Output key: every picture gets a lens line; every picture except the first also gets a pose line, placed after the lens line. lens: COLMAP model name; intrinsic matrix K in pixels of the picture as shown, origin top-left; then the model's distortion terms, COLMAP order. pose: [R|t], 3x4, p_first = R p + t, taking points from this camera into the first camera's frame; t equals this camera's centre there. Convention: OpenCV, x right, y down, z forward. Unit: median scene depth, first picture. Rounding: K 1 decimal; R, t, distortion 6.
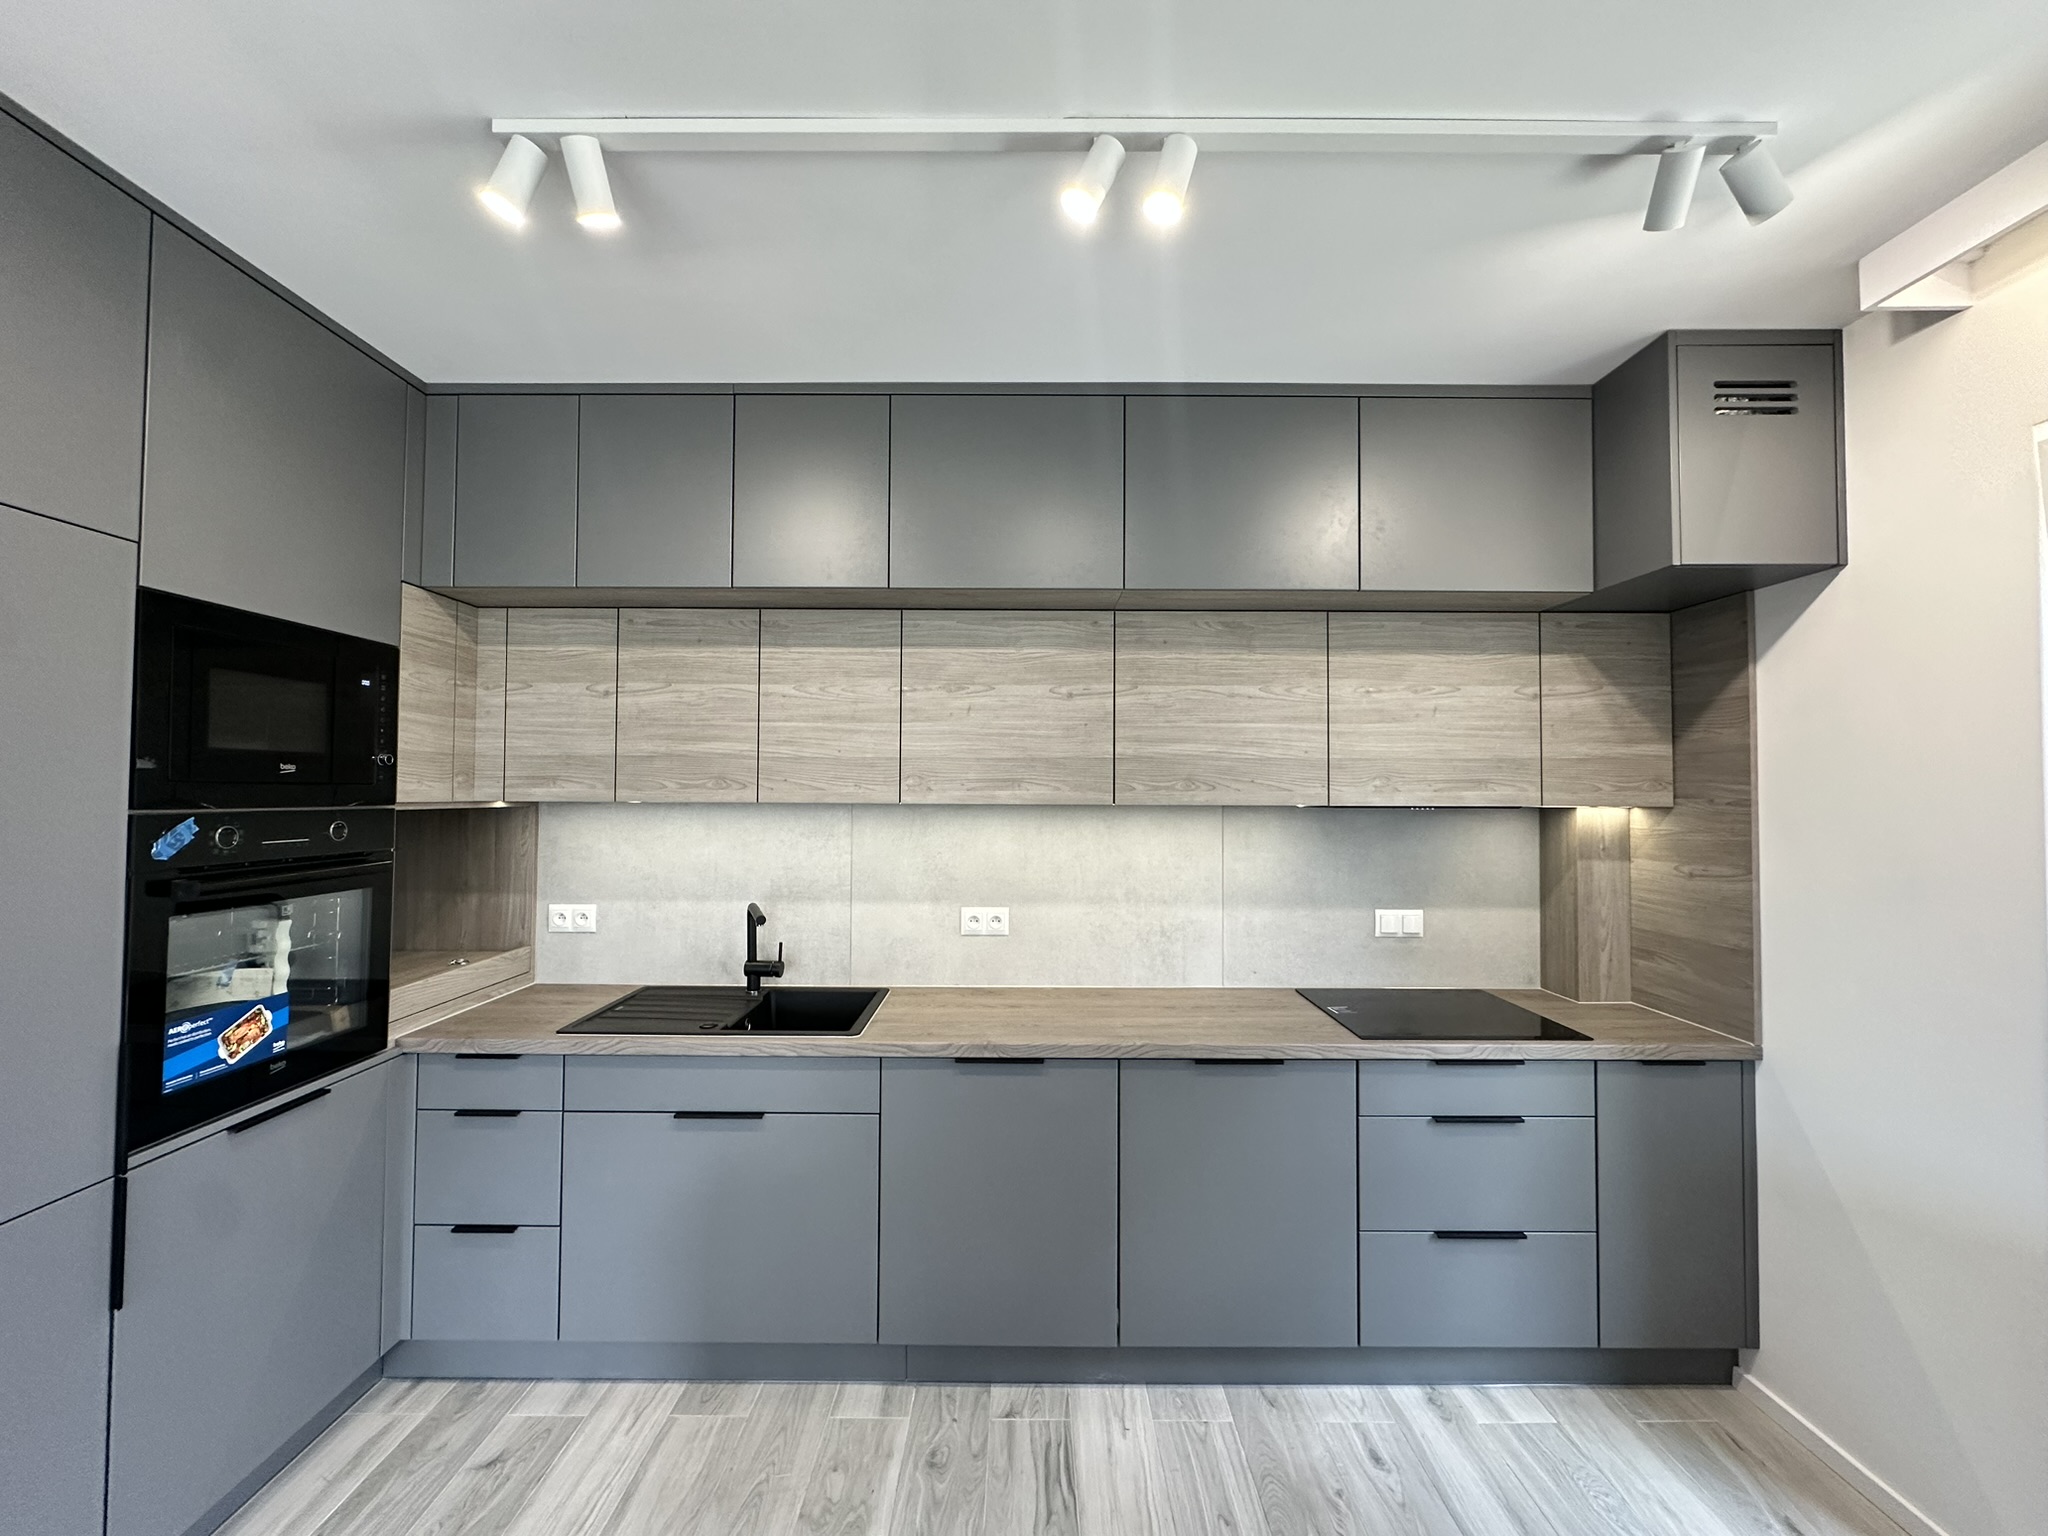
lens RADIAL K [[816.1, 0, 1026.3], [0, 816.1, 772.5], [0, 0, 1]] dist [-0.003426, 0.000415]
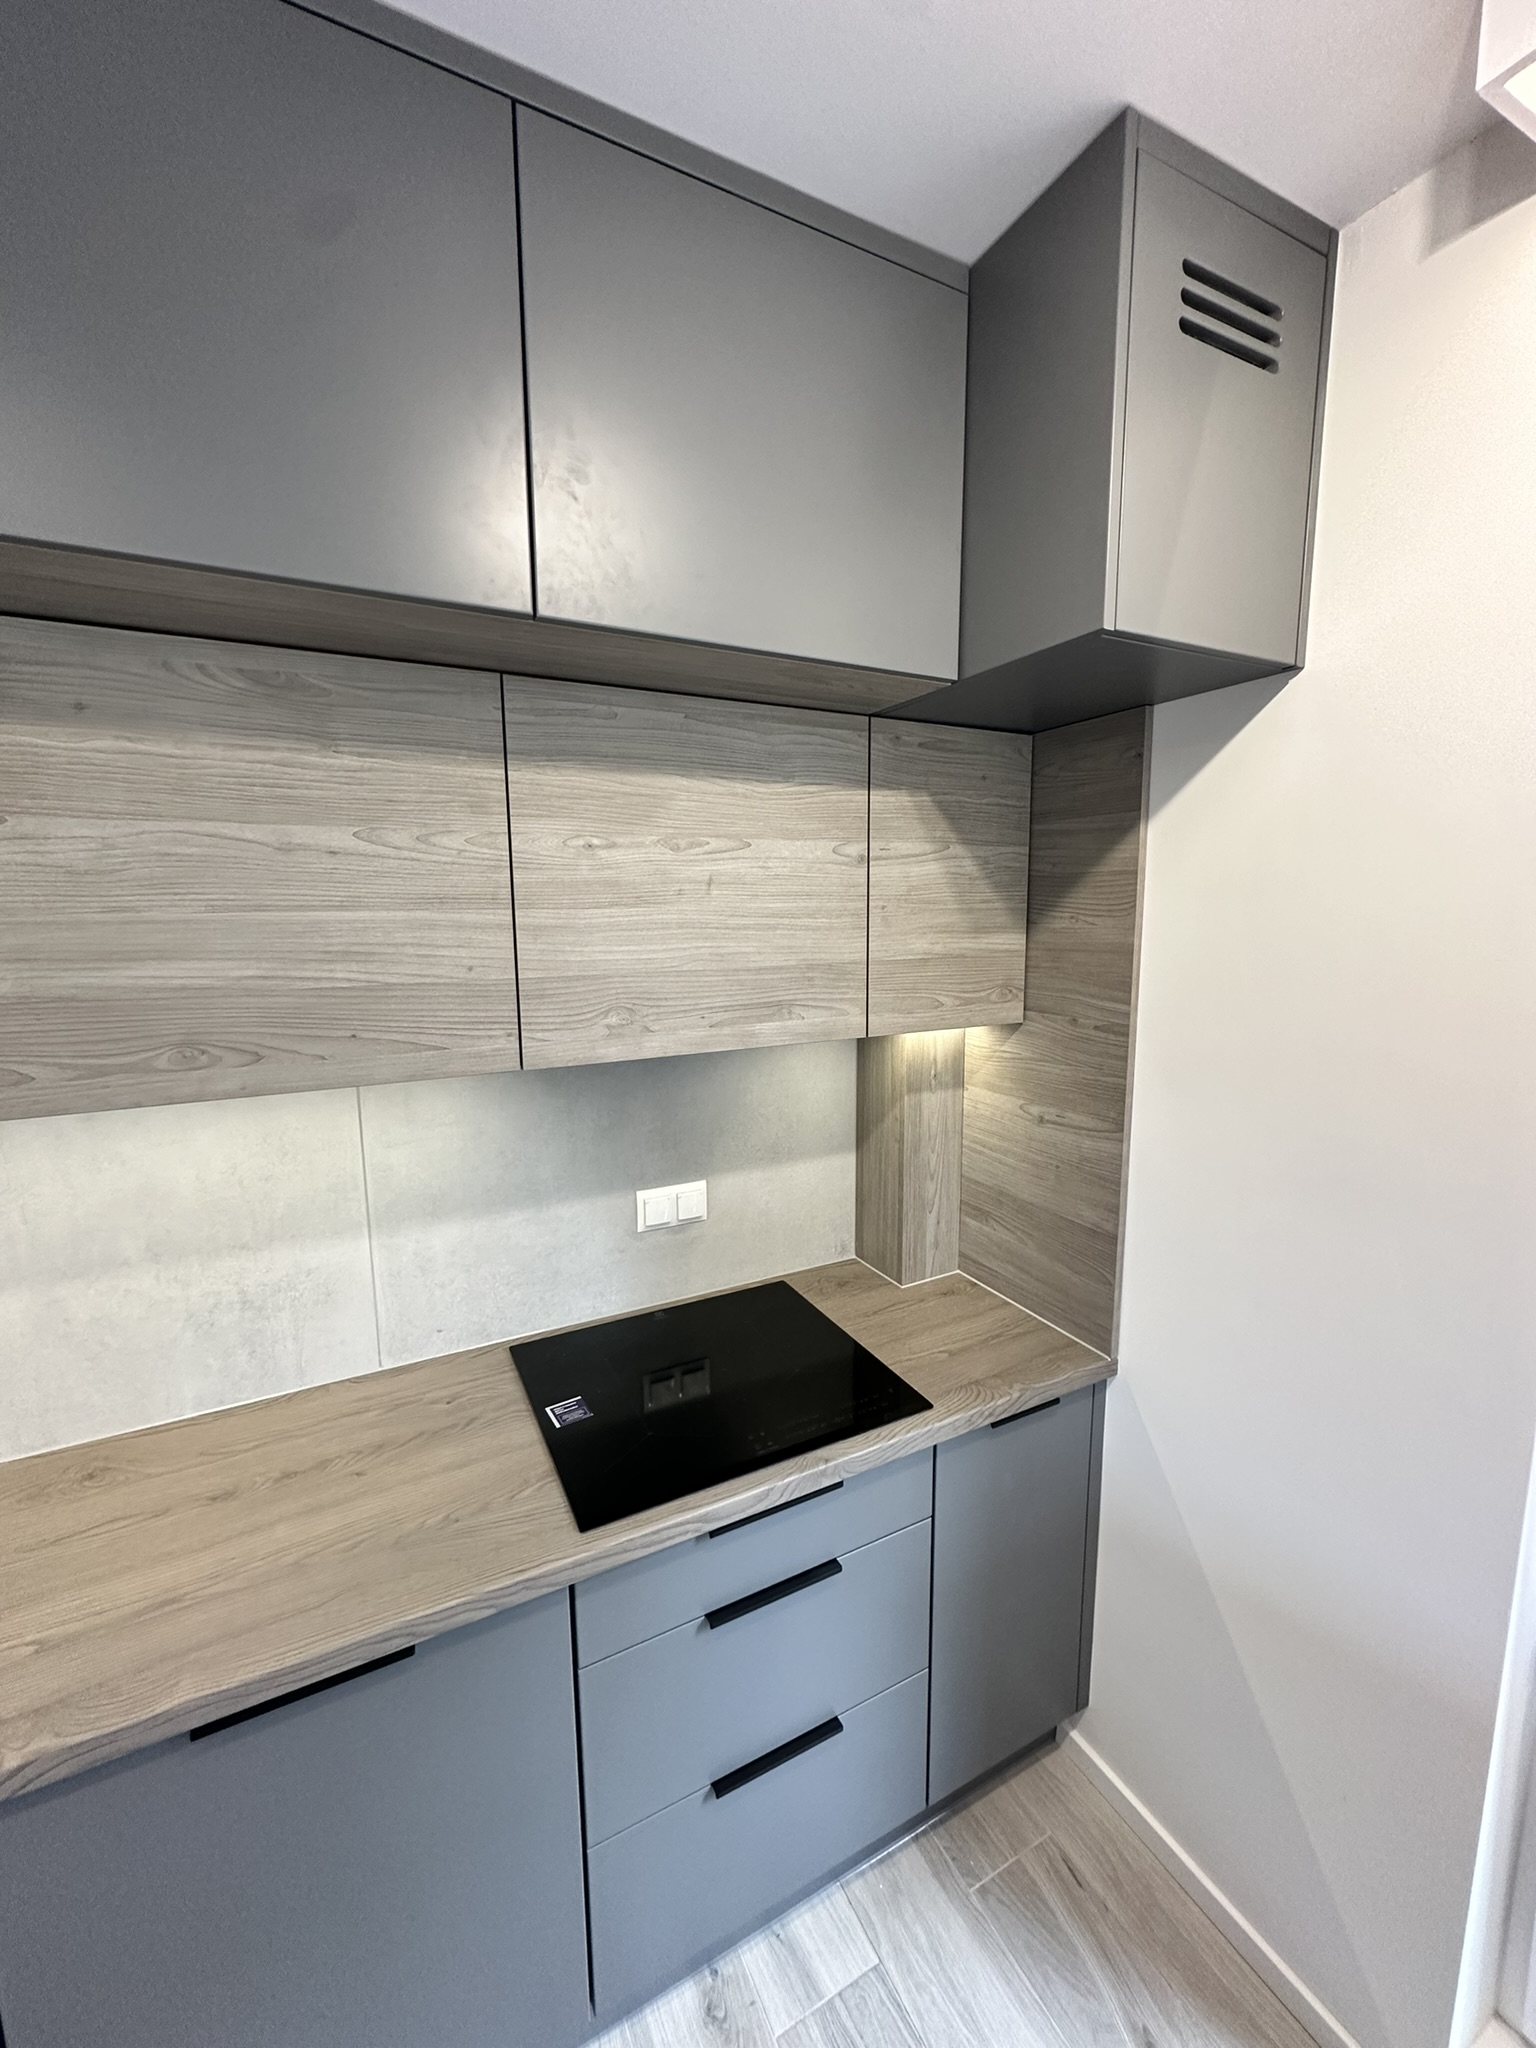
lens RADIAL K [[816.1, 0, 763.9], [0, 816.1, 1024.2], [0, 0, 1]] dist [-0.003426, 0.000415]
pose [[0.888743, -0.077385, 0.451826, 0.275583], [0.002233, 0.986367, 0.164543, -0.072595], [-0.458400, -0.145228, 0.876800, 0.482153]]
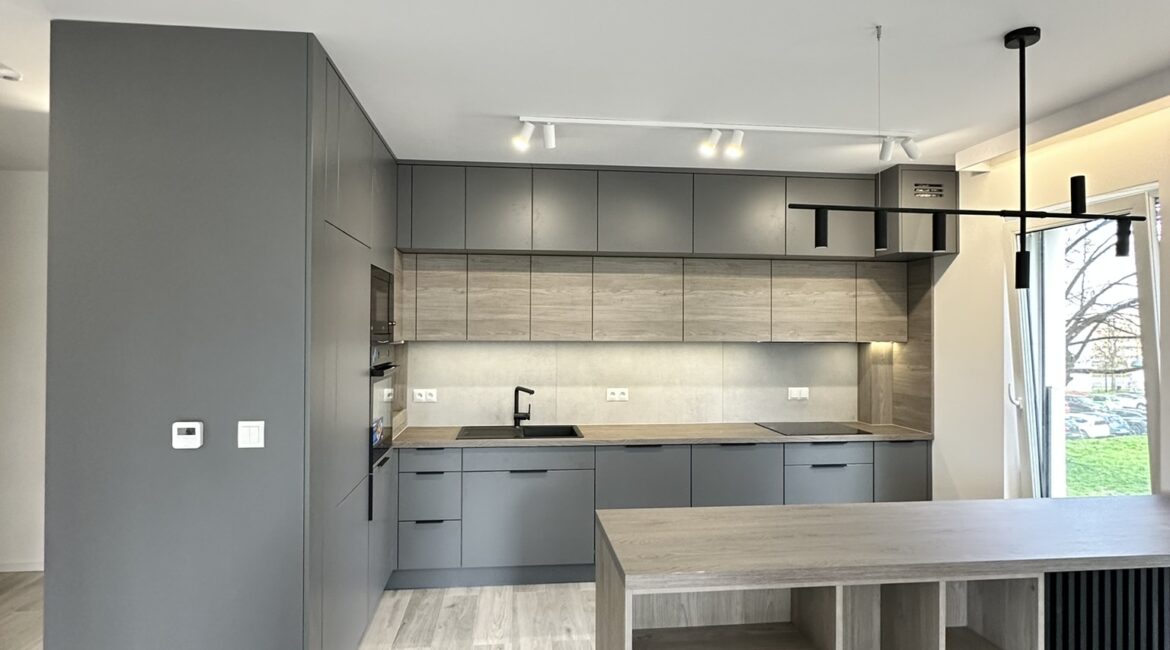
lens RADIAL K [[621.5, 0, 585.0], [0, 621.5, 325.0], [0, 0, 1]] dist [0.000417, -0.000553]
pose [[0.993722, 0.000683, 0.111871, -0.371503], [-0.002443, 0.999875, 0.015601, -0.034782], [-0.111847, -0.015776, 0.993600, -0.737556]]
